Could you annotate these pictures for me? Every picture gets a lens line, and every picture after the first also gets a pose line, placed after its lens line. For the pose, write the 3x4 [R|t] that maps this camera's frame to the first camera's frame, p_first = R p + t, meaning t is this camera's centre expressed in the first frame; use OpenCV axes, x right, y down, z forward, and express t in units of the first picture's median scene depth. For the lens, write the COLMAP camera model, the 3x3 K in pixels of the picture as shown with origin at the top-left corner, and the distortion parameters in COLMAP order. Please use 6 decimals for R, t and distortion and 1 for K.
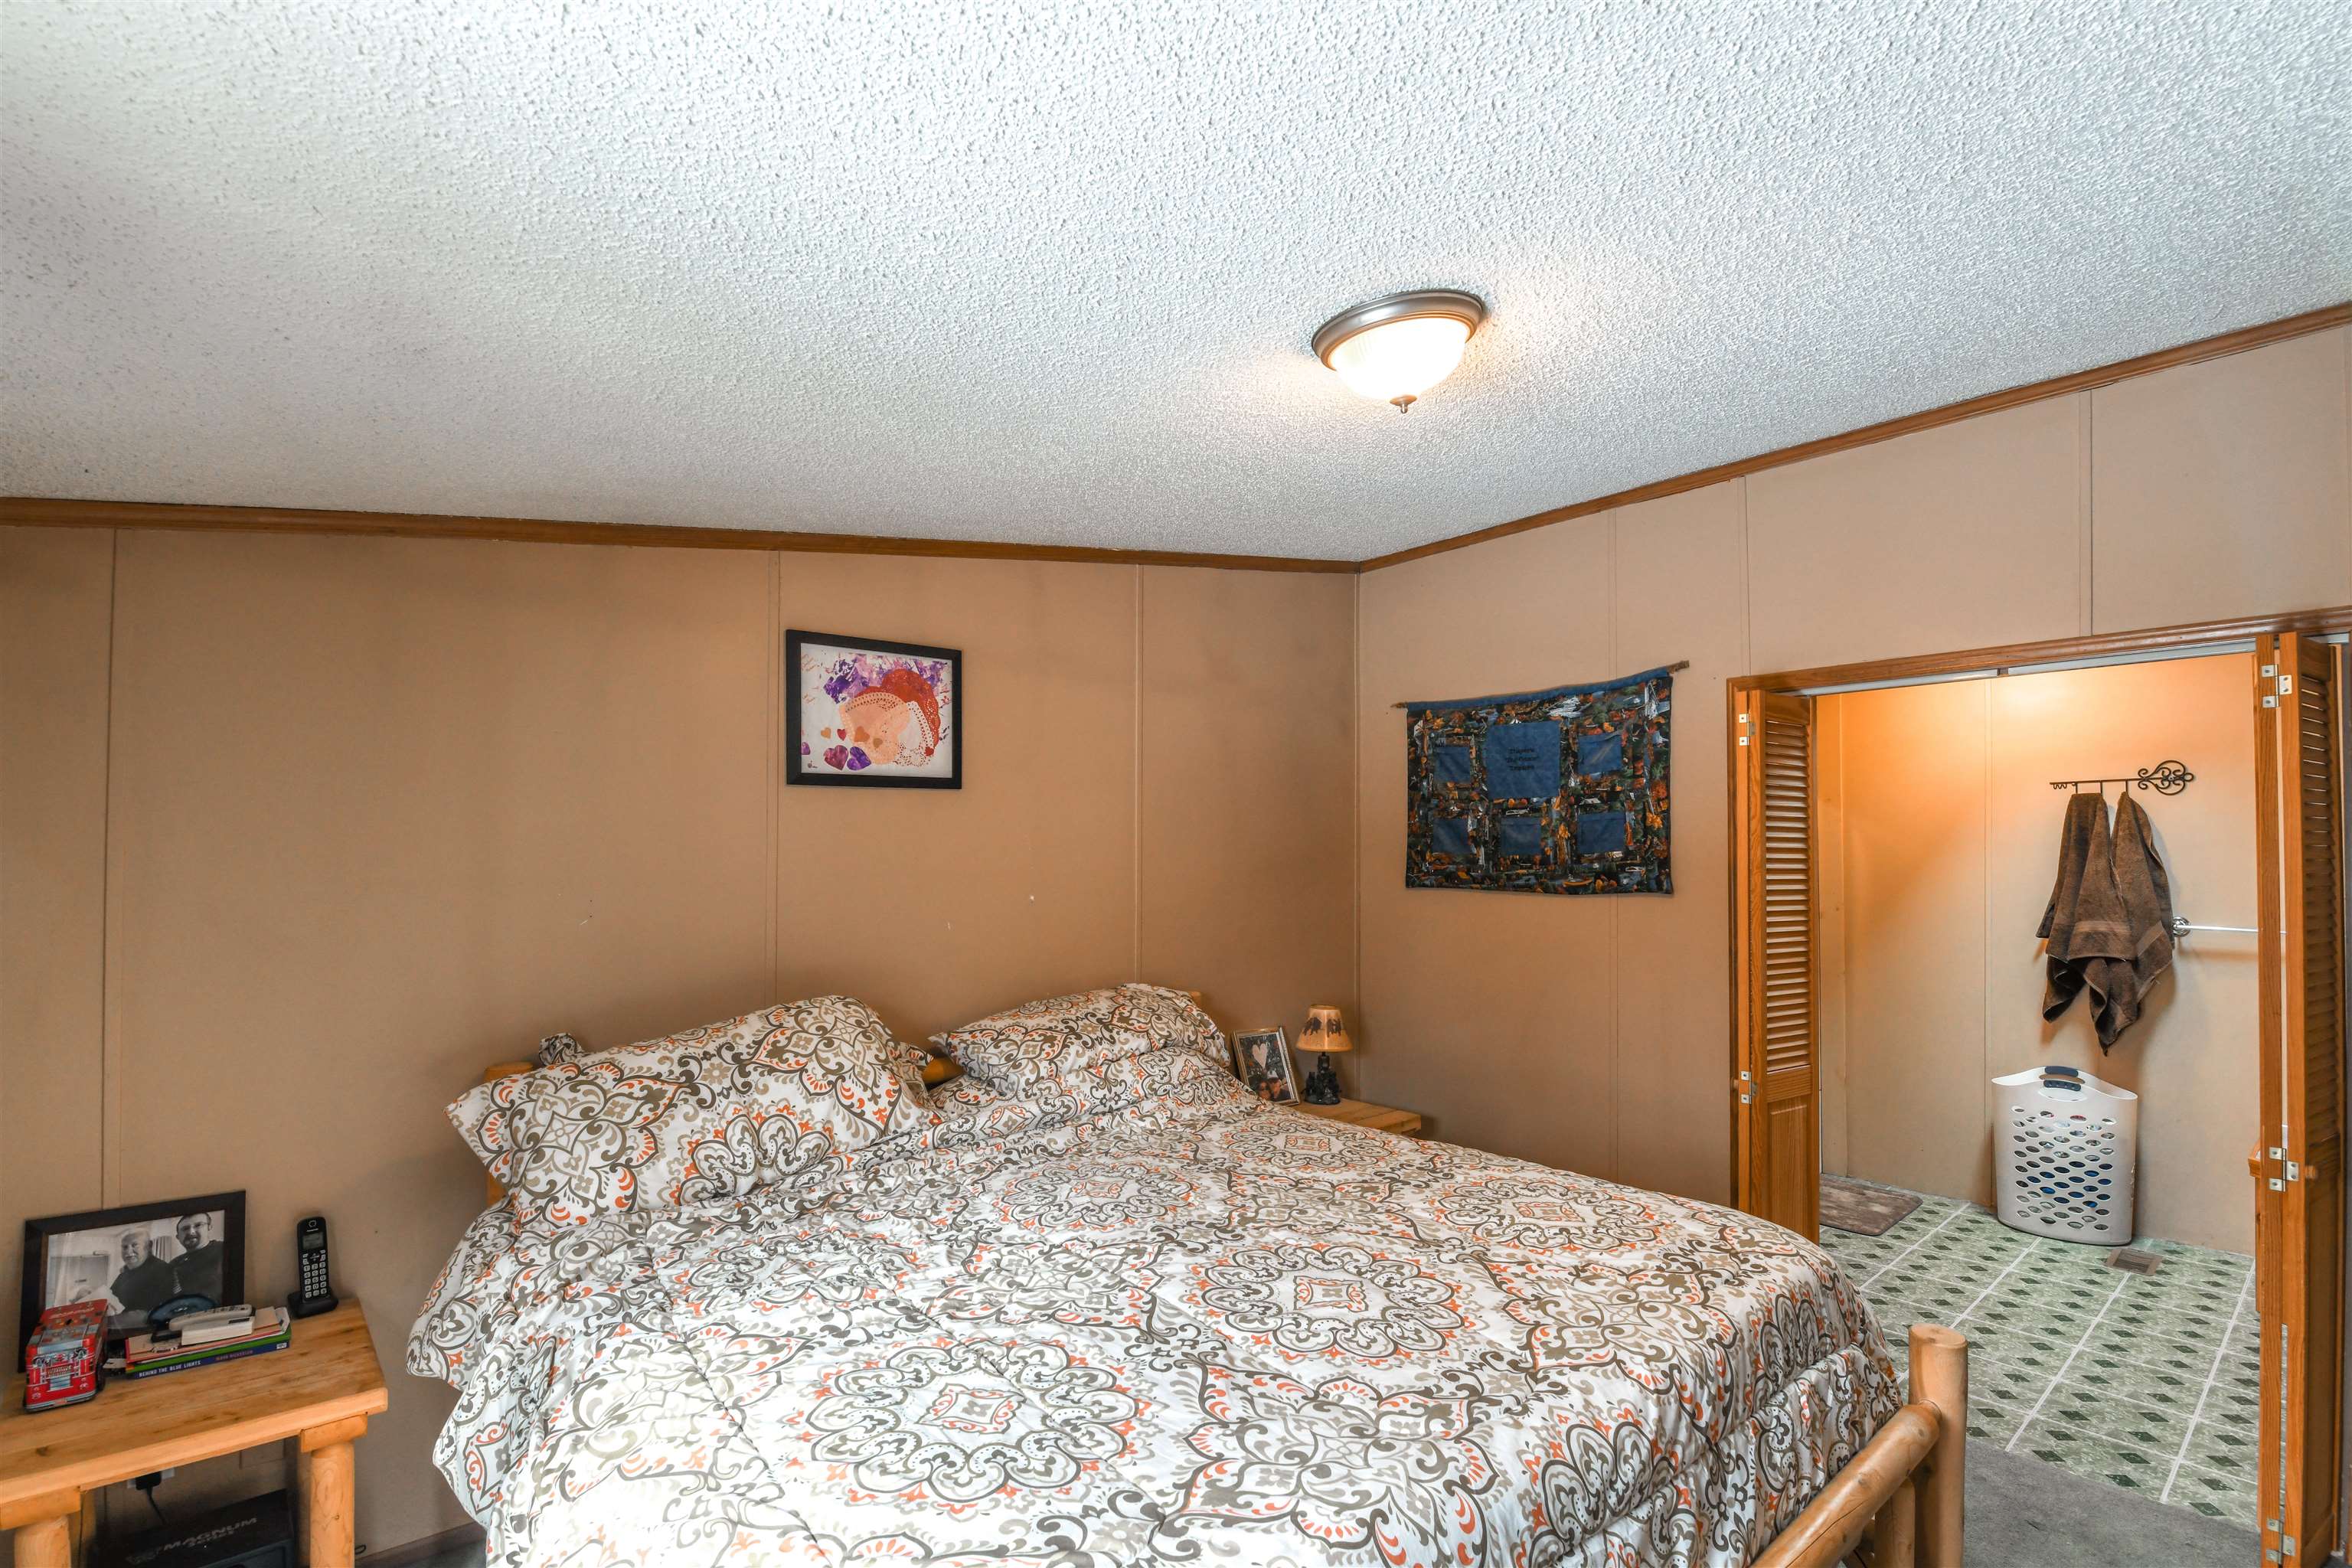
lens RADIAL K [[1027.6, 0, 1165.5], [0, 1027.6, 849.3], [0, 0, 1]] dist [-0.014157, -0.001210]
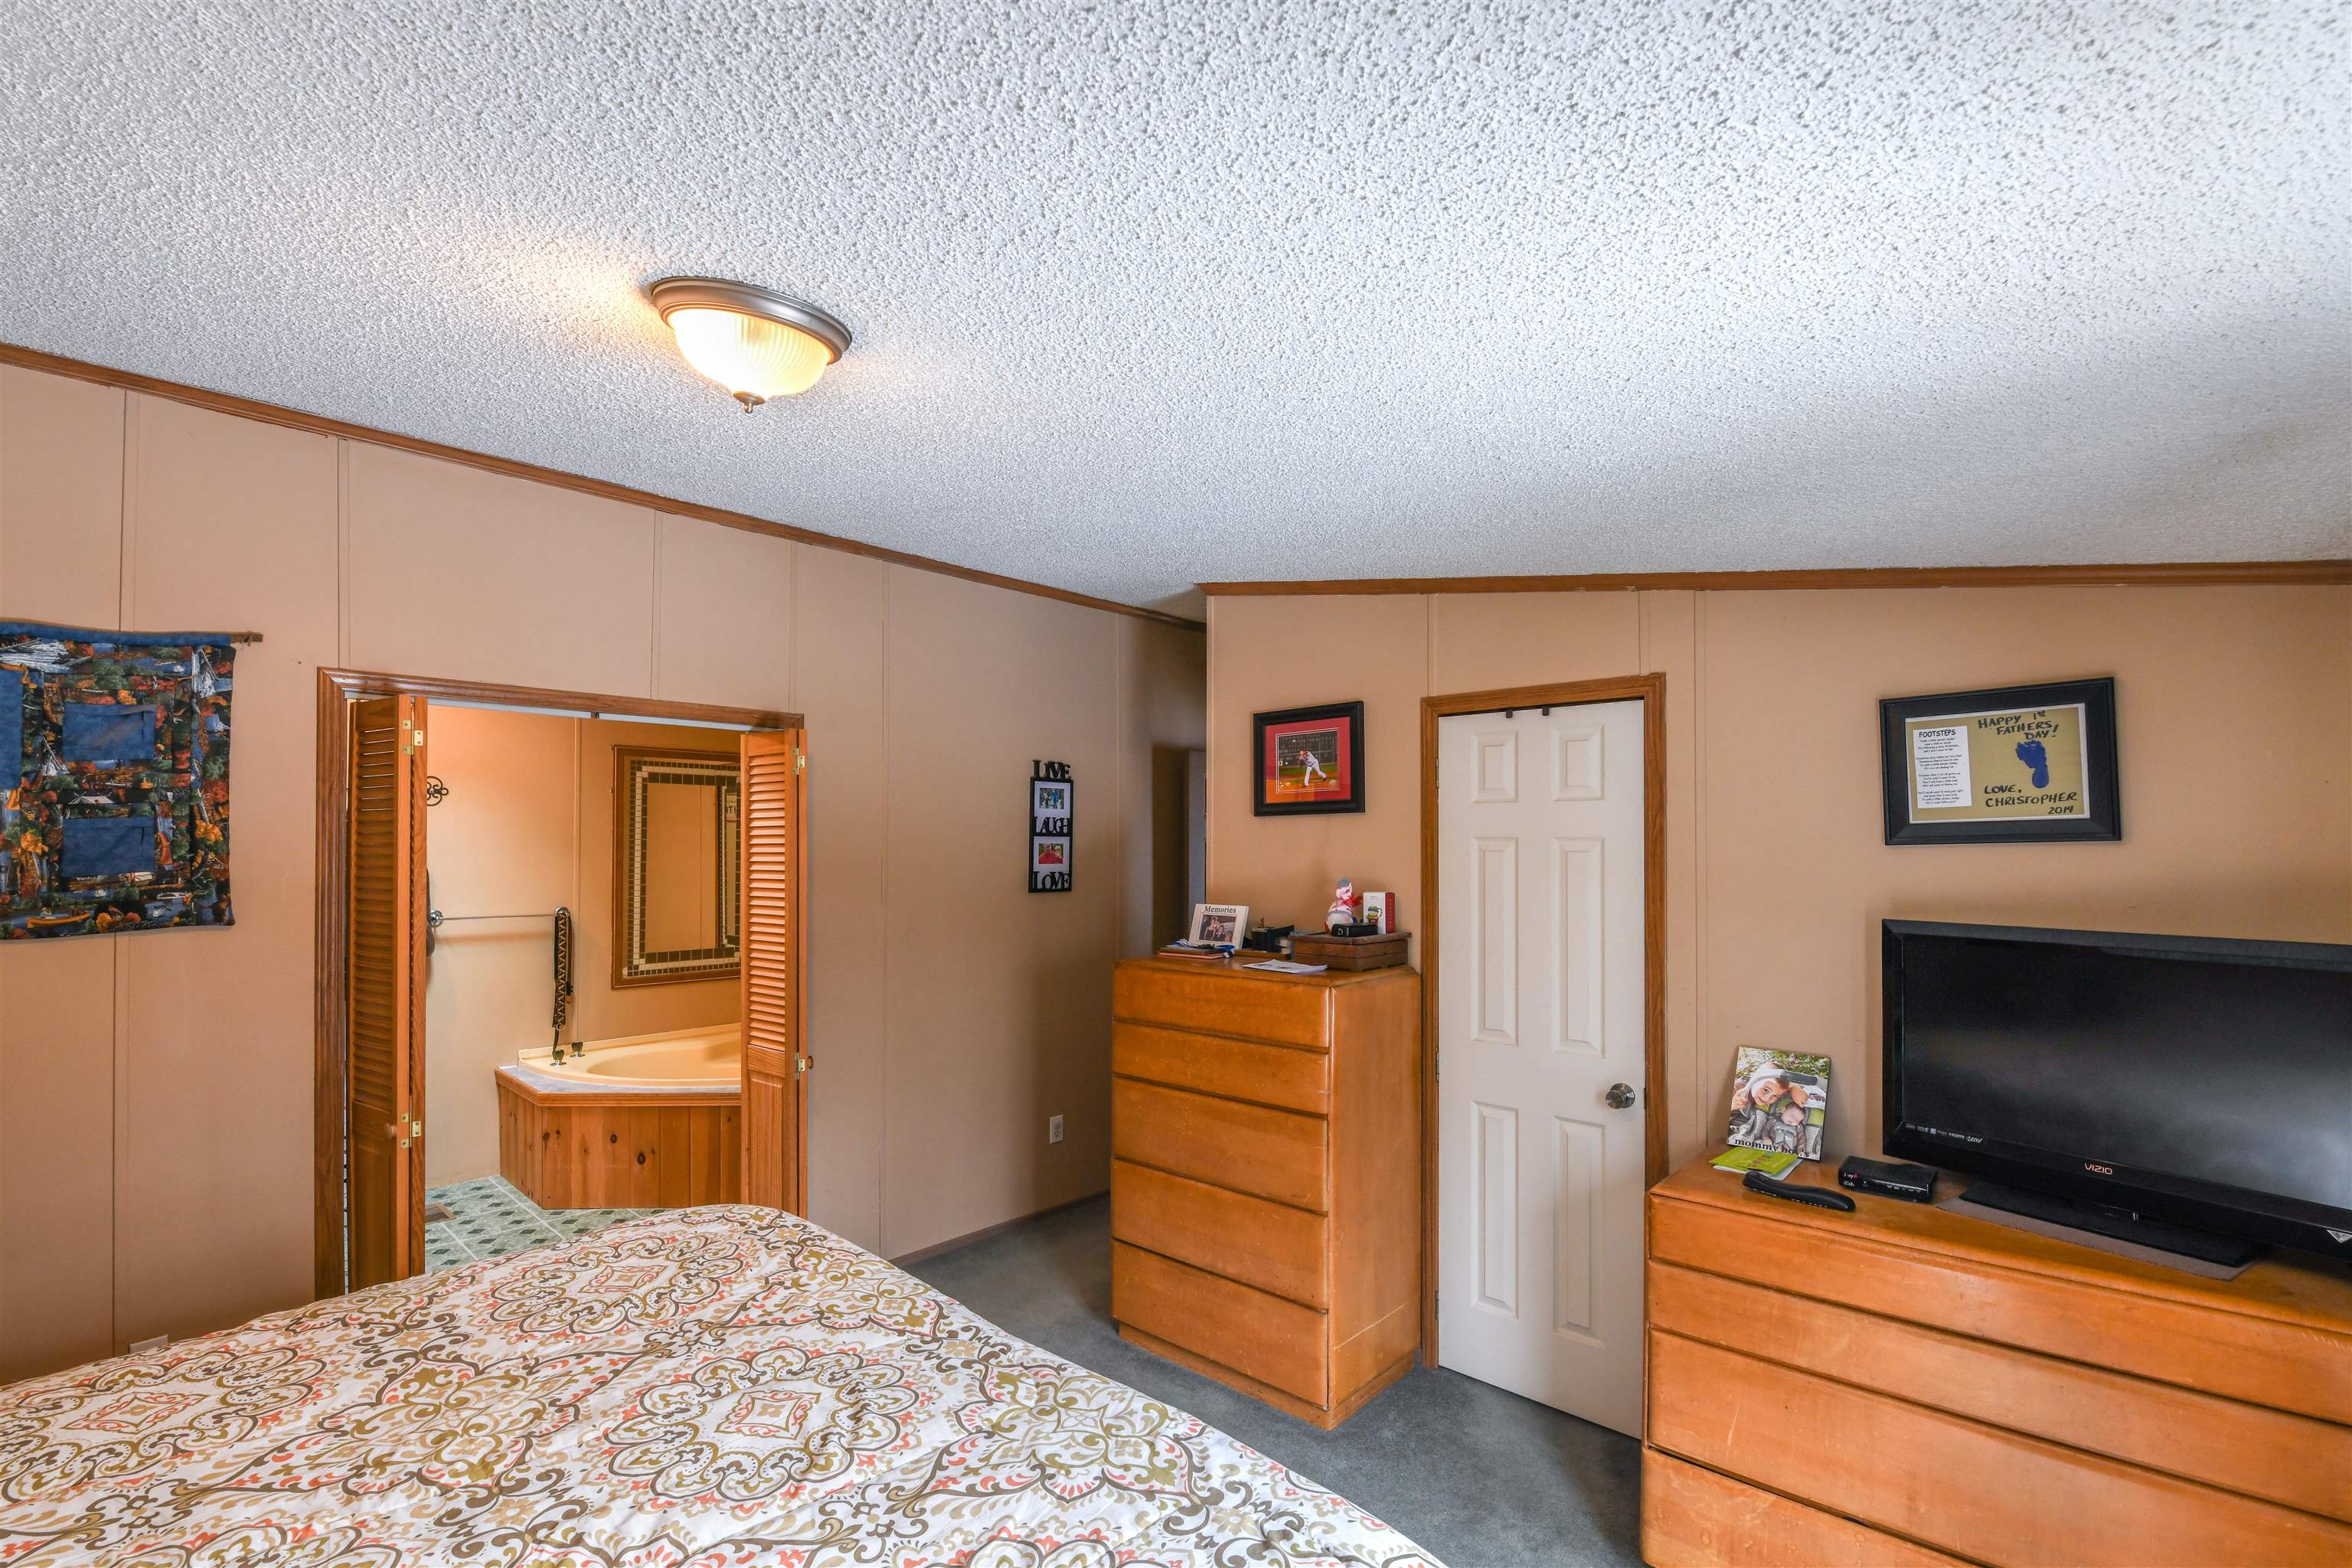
lens RADIAL K [[1027.6, 0, 1183.5], [0, 1027.6, 840.0], [0, 0, 1]] dist [-0.014157, -0.001210]
pose [[-0.112247, 0.000683, 0.993680, -0.354063], [-0.008711, 0.999961, -0.001672, -0.026189], [-0.993642, -0.008844, -0.112236, 0.359178]]
